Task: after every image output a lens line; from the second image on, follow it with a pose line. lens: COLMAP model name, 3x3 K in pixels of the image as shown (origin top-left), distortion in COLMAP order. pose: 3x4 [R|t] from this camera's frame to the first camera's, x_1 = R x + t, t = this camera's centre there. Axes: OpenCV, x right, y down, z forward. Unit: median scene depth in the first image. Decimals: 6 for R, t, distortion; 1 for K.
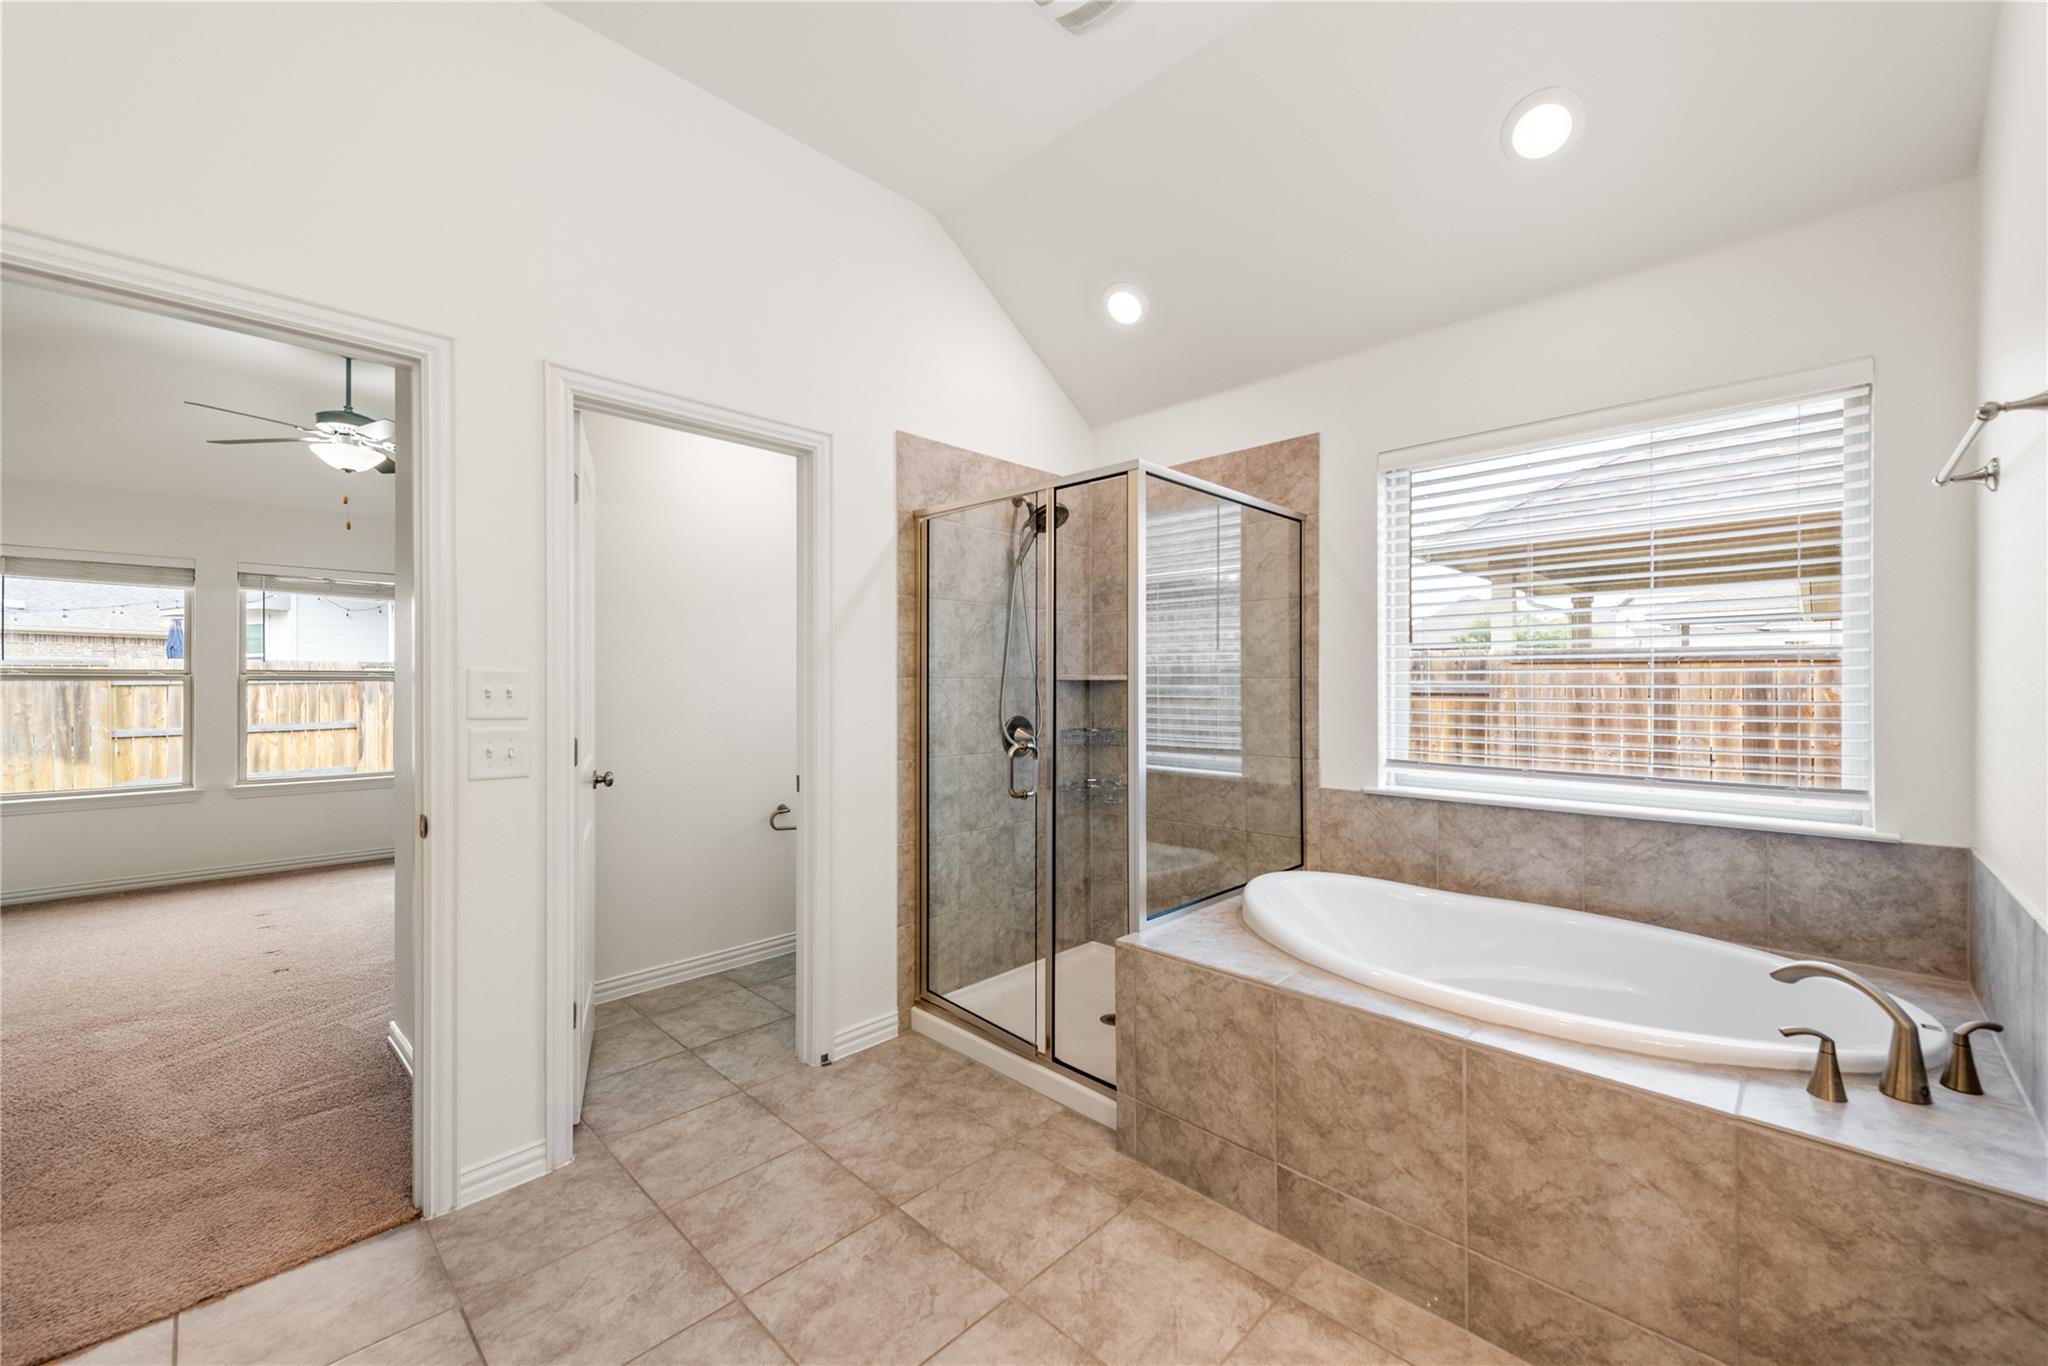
lens RADIAL K [[802.6, 0, 1030.7], [0, 802.6, 676.0], [0, 0, 1]] dist [0.009346, -0.003119]
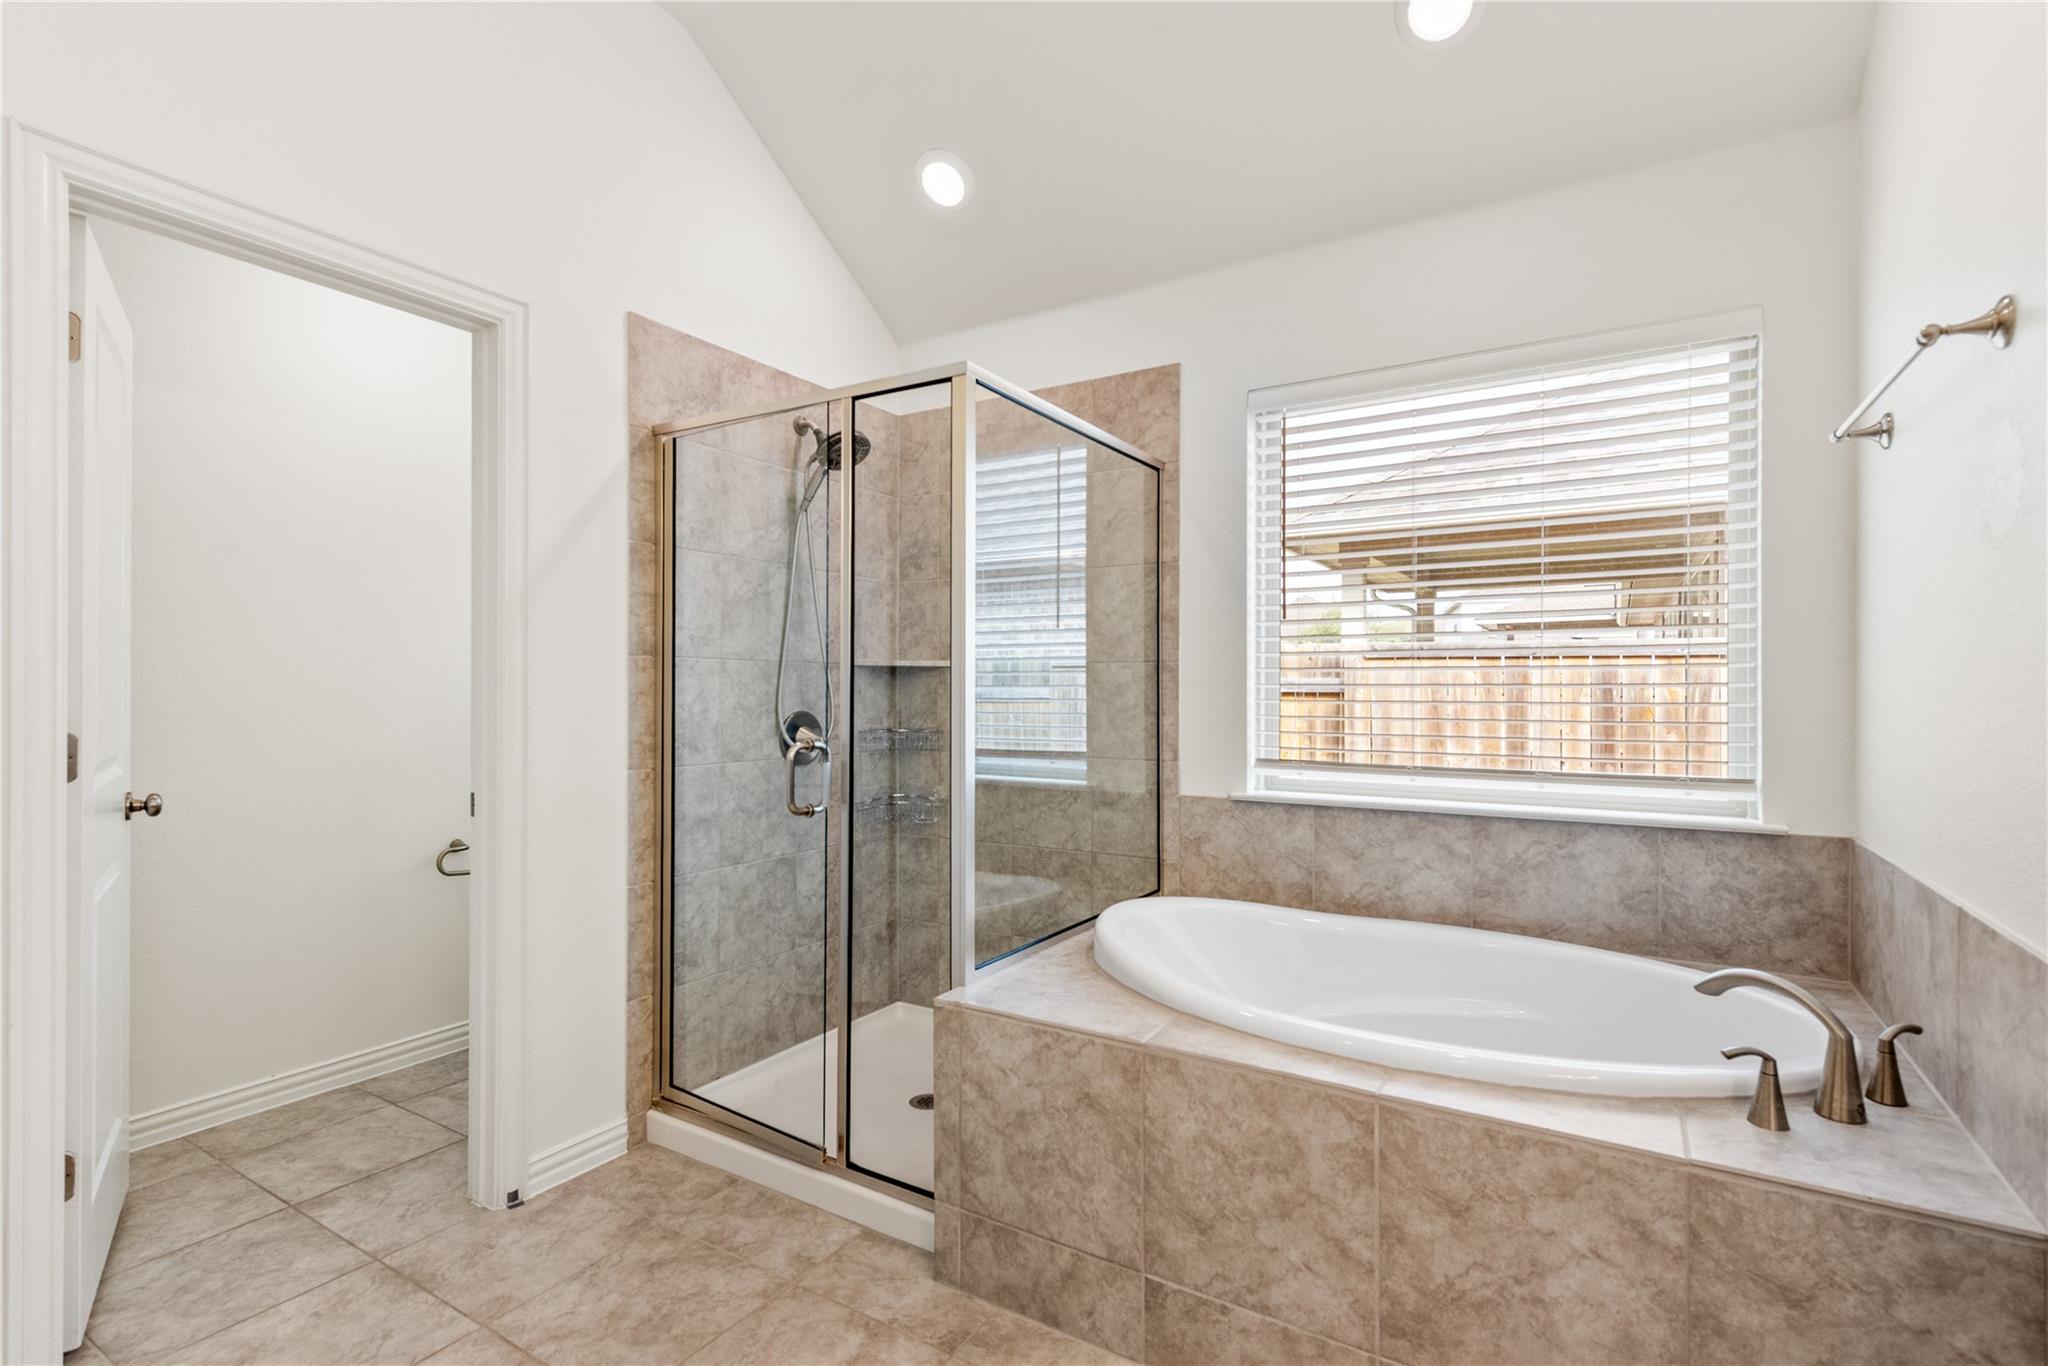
lens RADIAL K [[925.9, 0, 1024.9], [0, 925.9, 696.0], [0, 0, 1]] dist [0.008978, -0.004539]
pose [[0.975894, 0.003203, 0.218221, -0.000798], [-0.004156, 0.999984, 0.003909, 0.040617], [-0.218204, -0.004722, 0.975892, 0.132731]]
